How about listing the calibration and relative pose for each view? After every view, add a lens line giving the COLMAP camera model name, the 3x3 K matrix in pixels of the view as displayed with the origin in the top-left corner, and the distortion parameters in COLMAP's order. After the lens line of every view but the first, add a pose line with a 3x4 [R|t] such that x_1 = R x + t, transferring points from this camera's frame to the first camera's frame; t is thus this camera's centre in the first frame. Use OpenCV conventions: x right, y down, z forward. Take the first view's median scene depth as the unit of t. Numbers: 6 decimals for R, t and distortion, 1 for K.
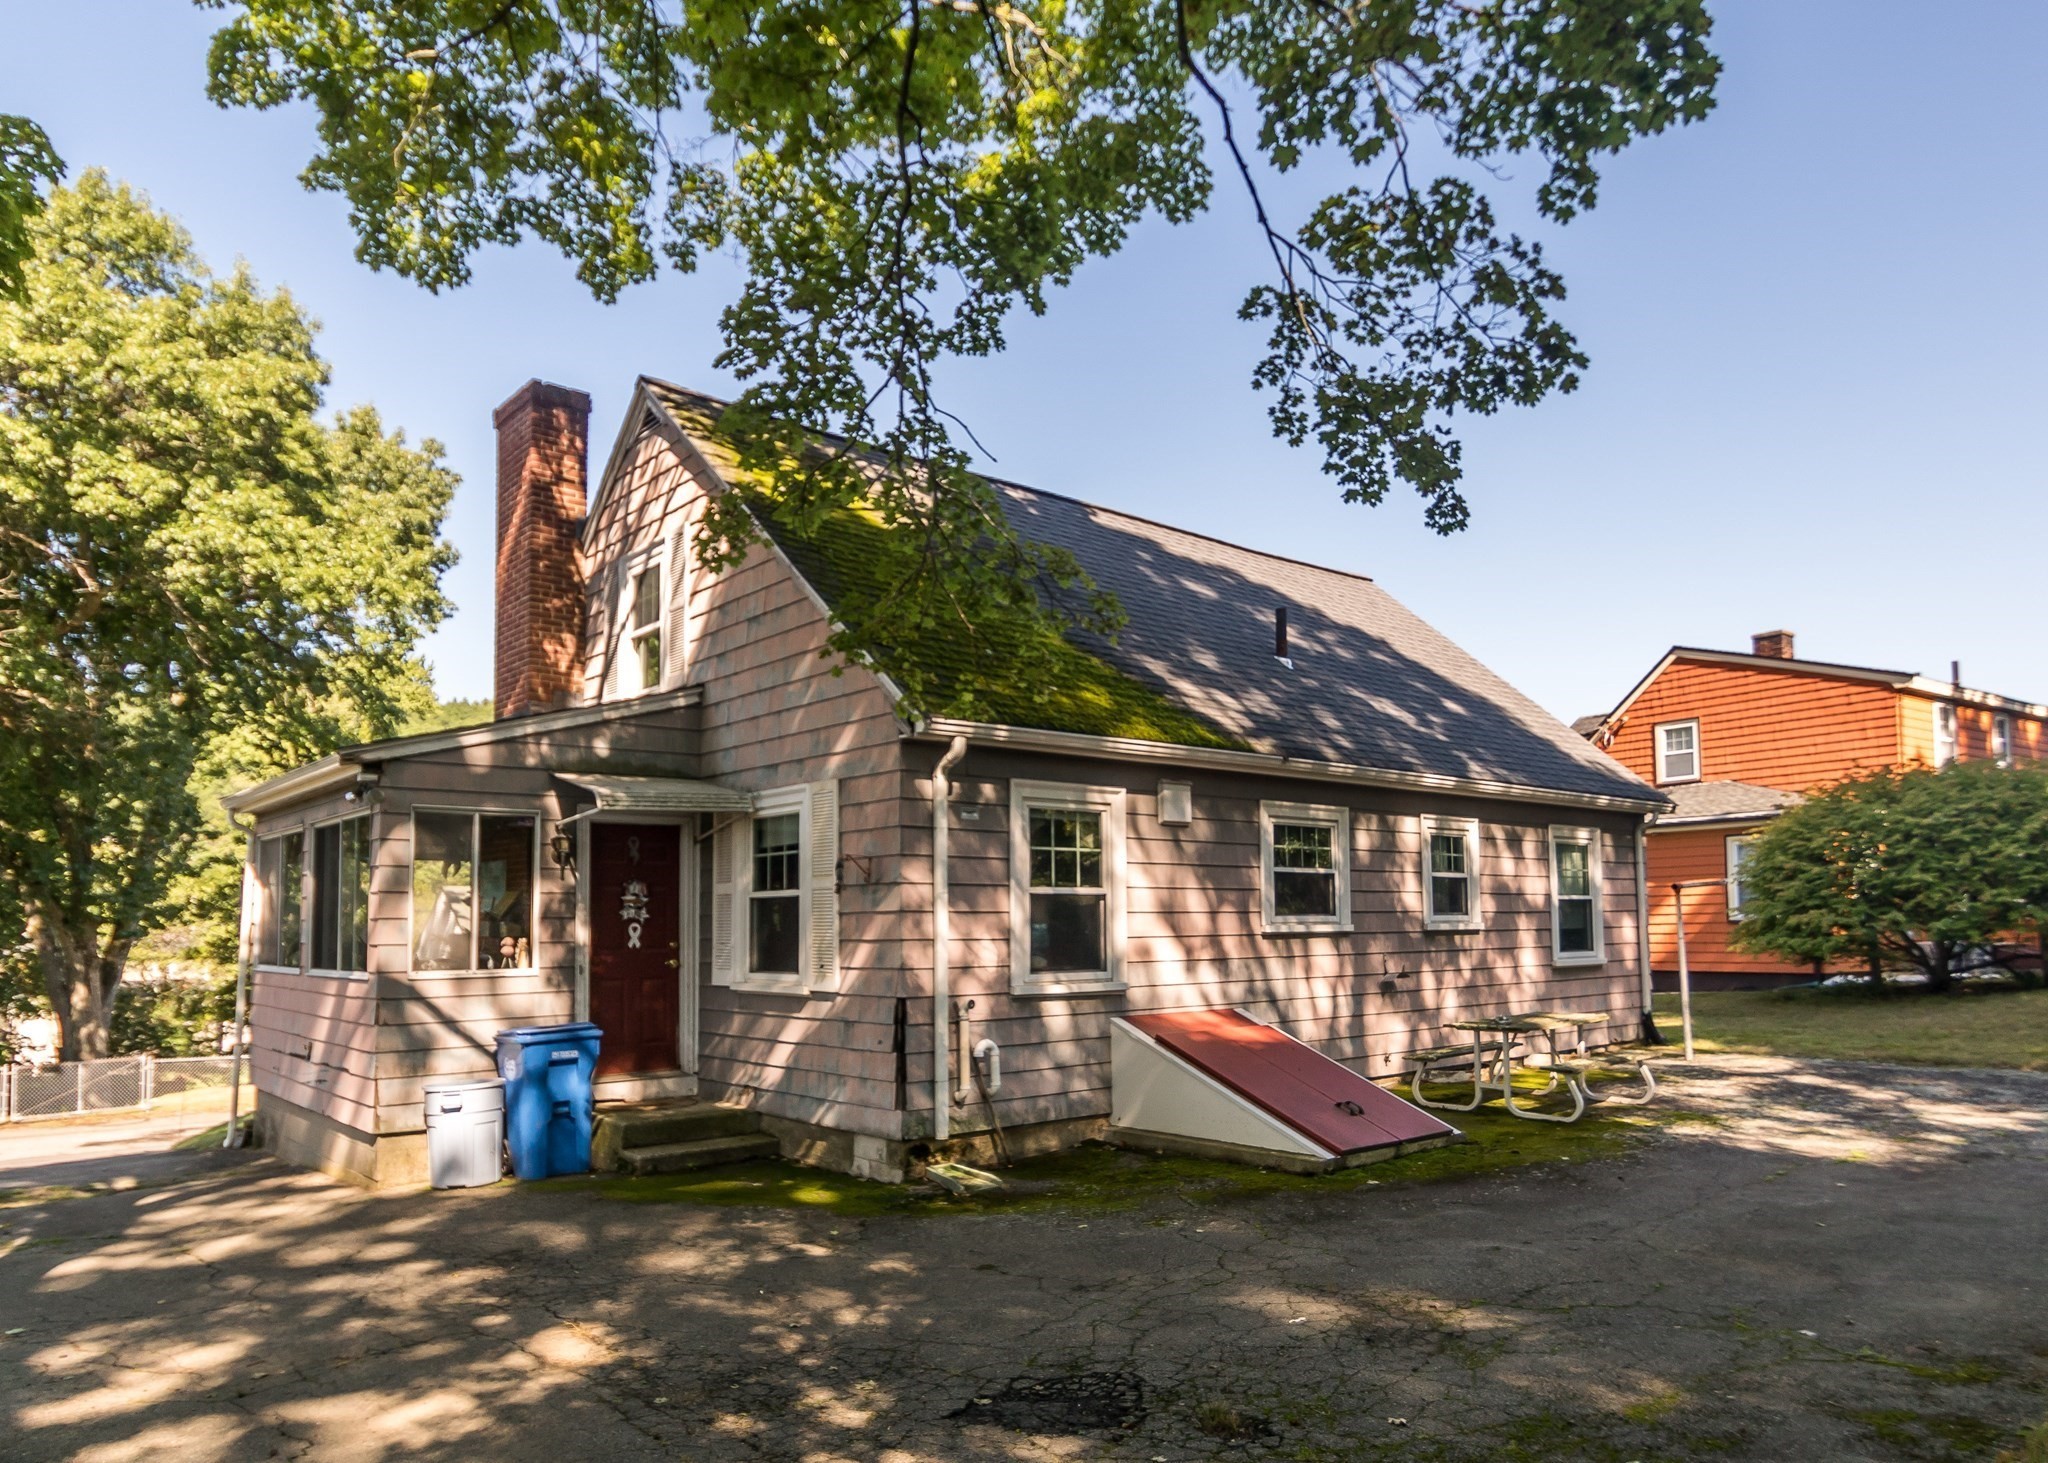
lens RADIAL K [[1314.0, 0, 1025.6], [0, 1314.0, 738.7], [0, 0, 1]] dist [0.004261, -0.000538]
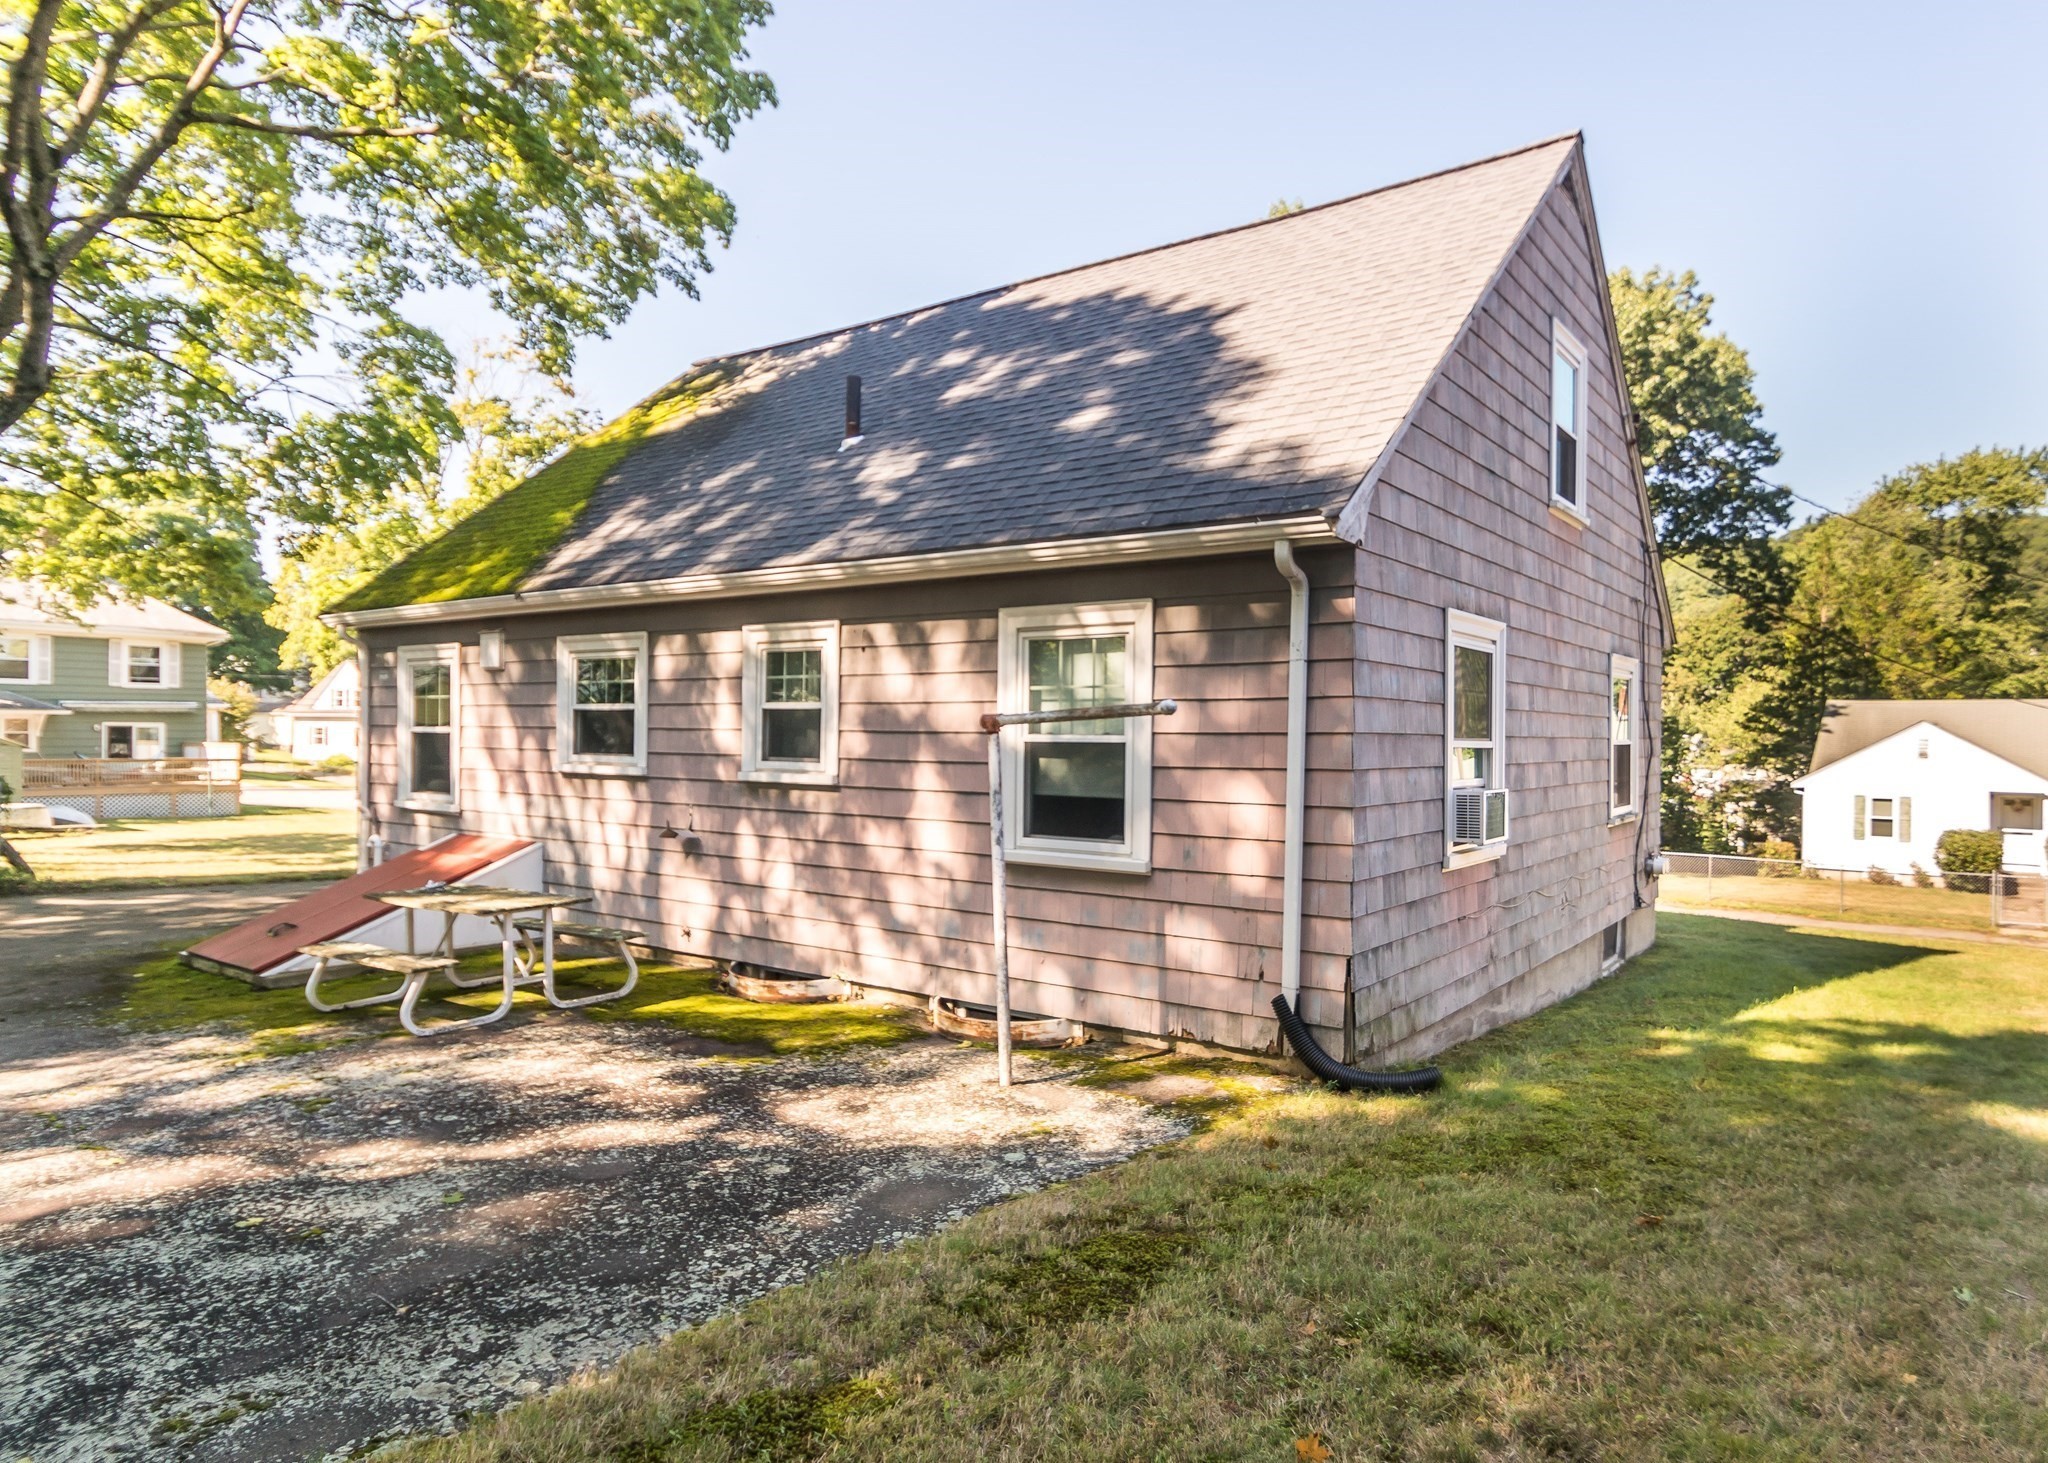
lens RADIAL K [[1314.0, 0, 1020.6], [0, 1314.0, 733.4], [0, 0, 1]] dist [0.004261, -0.000538]
pose [[0.194550, -0.007022, -0.980868, 1.158844], [0.108575, 0.993984, 0.014419, 0.136353], [0.974865, -0.109303, 0.194142, 1.093211]]
